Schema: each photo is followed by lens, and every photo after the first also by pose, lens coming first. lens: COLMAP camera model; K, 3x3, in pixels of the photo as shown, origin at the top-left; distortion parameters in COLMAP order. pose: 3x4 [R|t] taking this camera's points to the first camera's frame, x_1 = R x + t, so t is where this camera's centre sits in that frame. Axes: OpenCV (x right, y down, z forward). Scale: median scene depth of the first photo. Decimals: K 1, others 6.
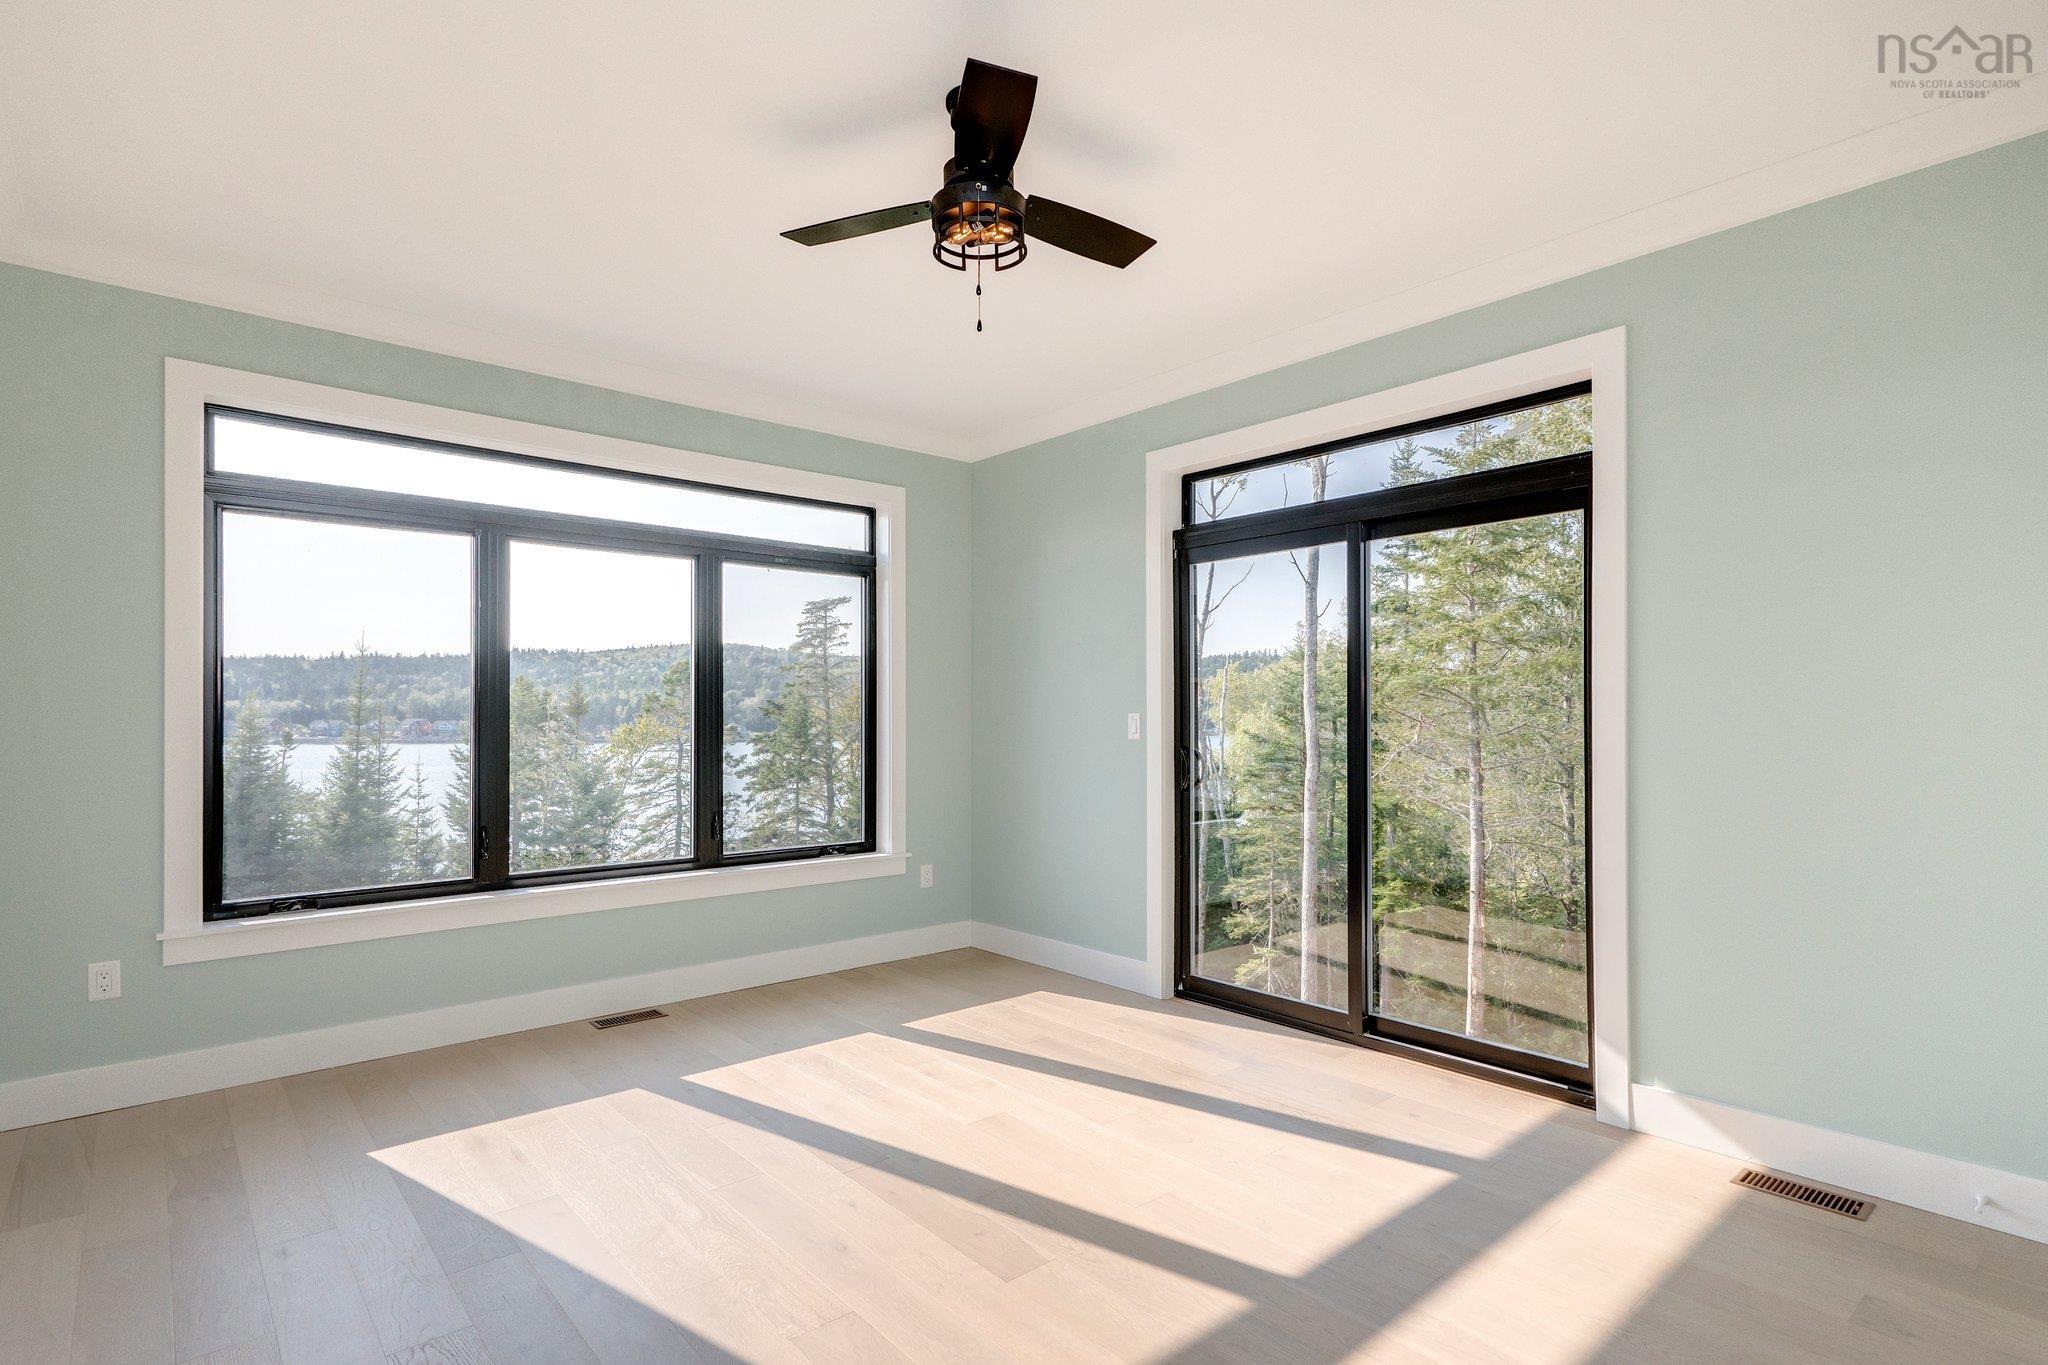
lens RADIAL K [[991.7, 0, 1020.5], [0, 991.7, 719.3], [0, 0, 1]] dist [0.004558, 0.001149]
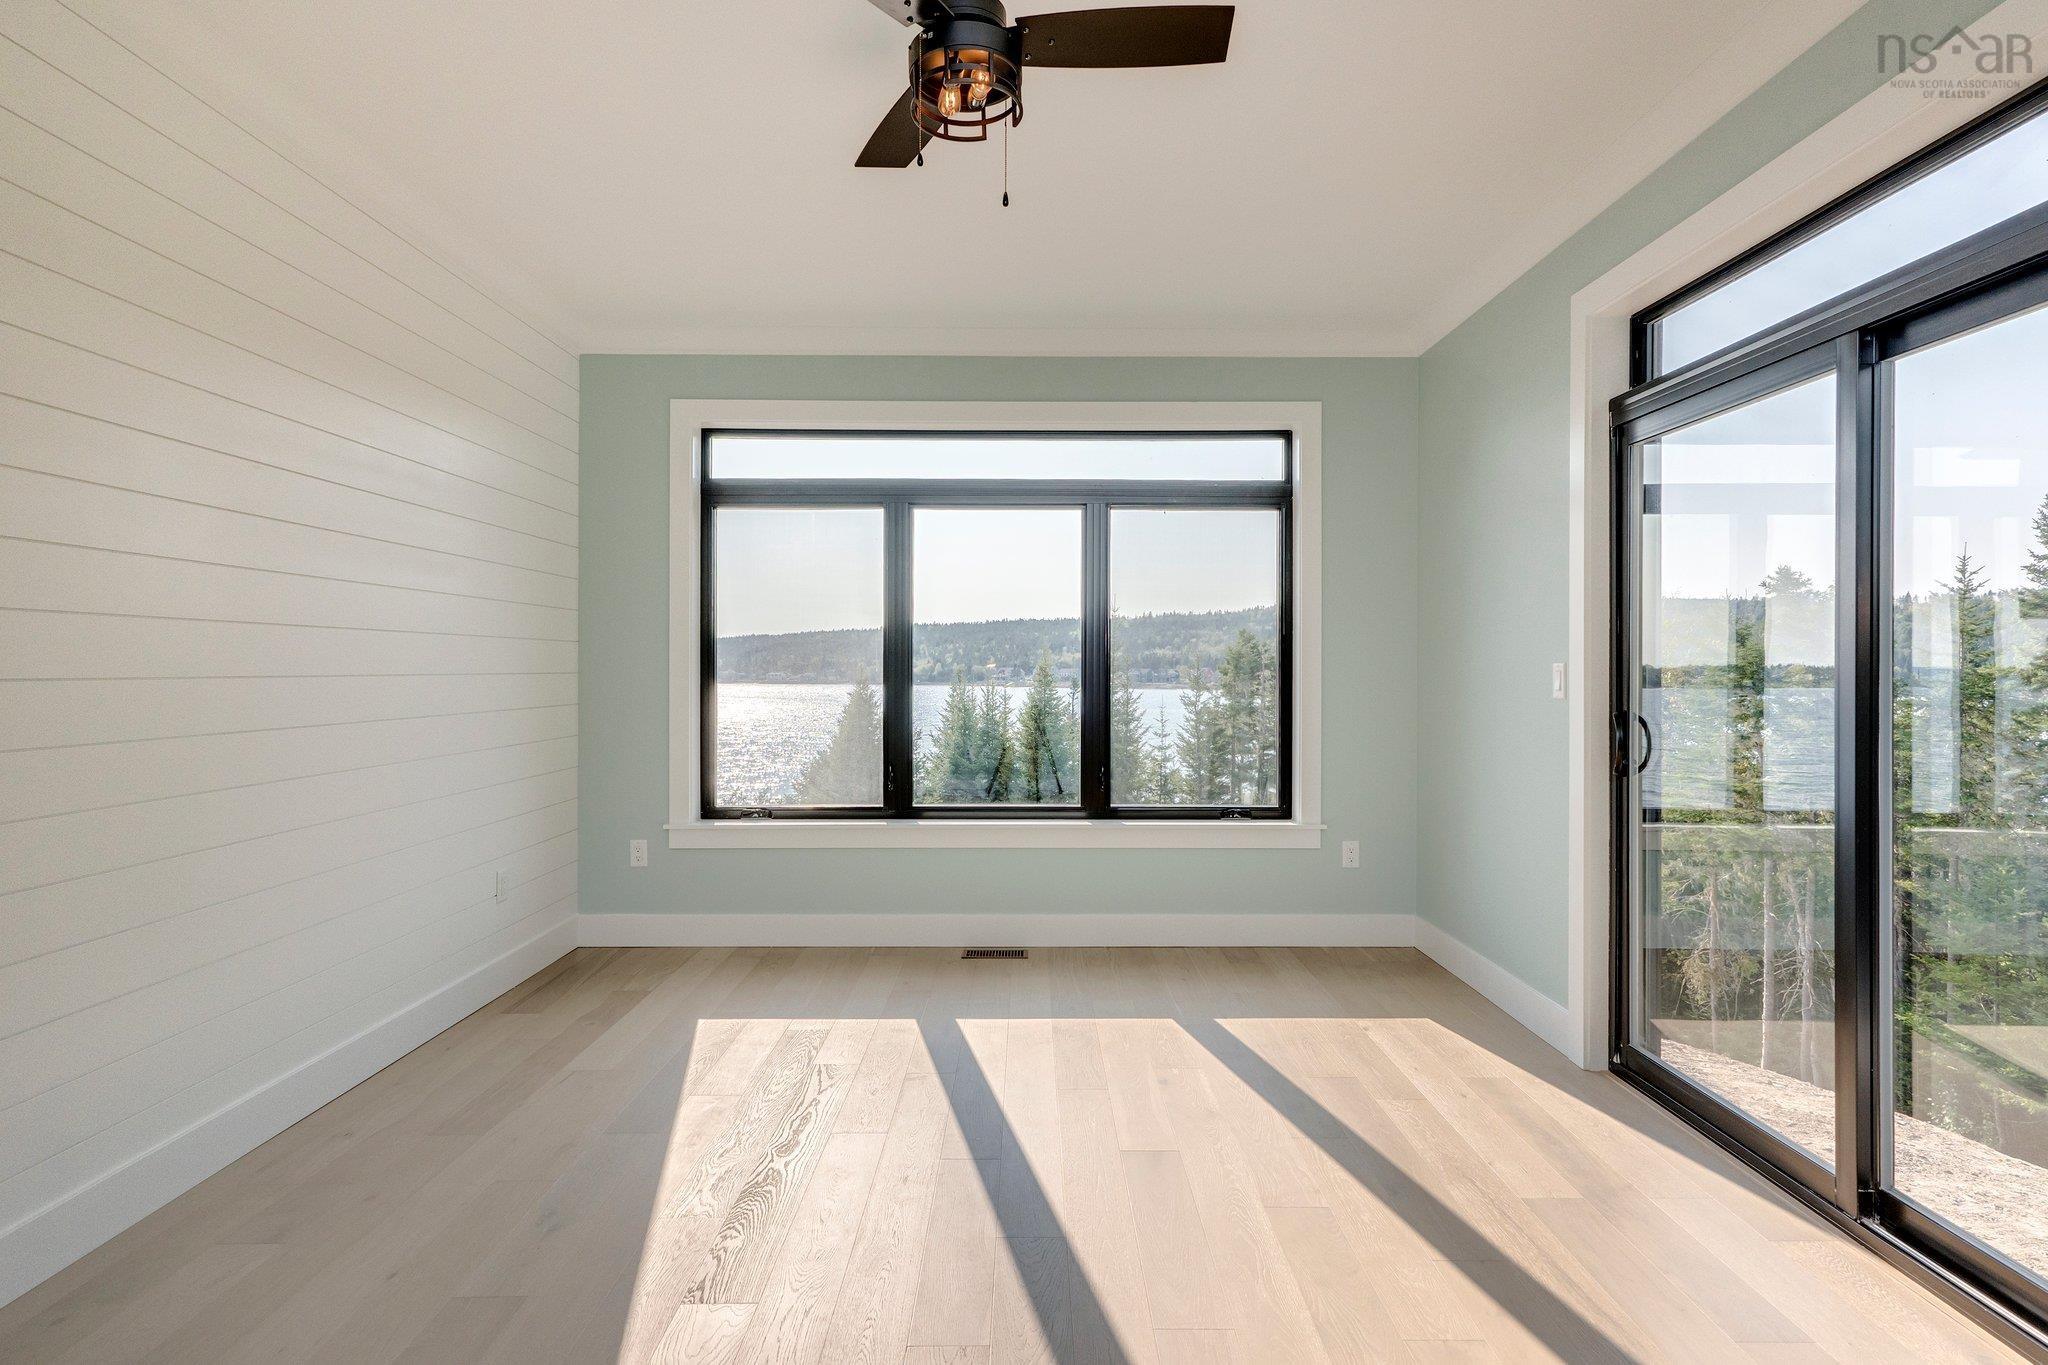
lens RADIAL K [[991.7, 0, 1025.0], [0, 991.7, 677.3], [0, 0, 1]] dist [0.004558, 0.001149]
pose [[0.768043, 0.009833, -0.640323, 0.285274], [-0.004526, 0.999940, 0.009928, -0.001201], [0.640383, -0.004727, 0.768041, 0.204316]]
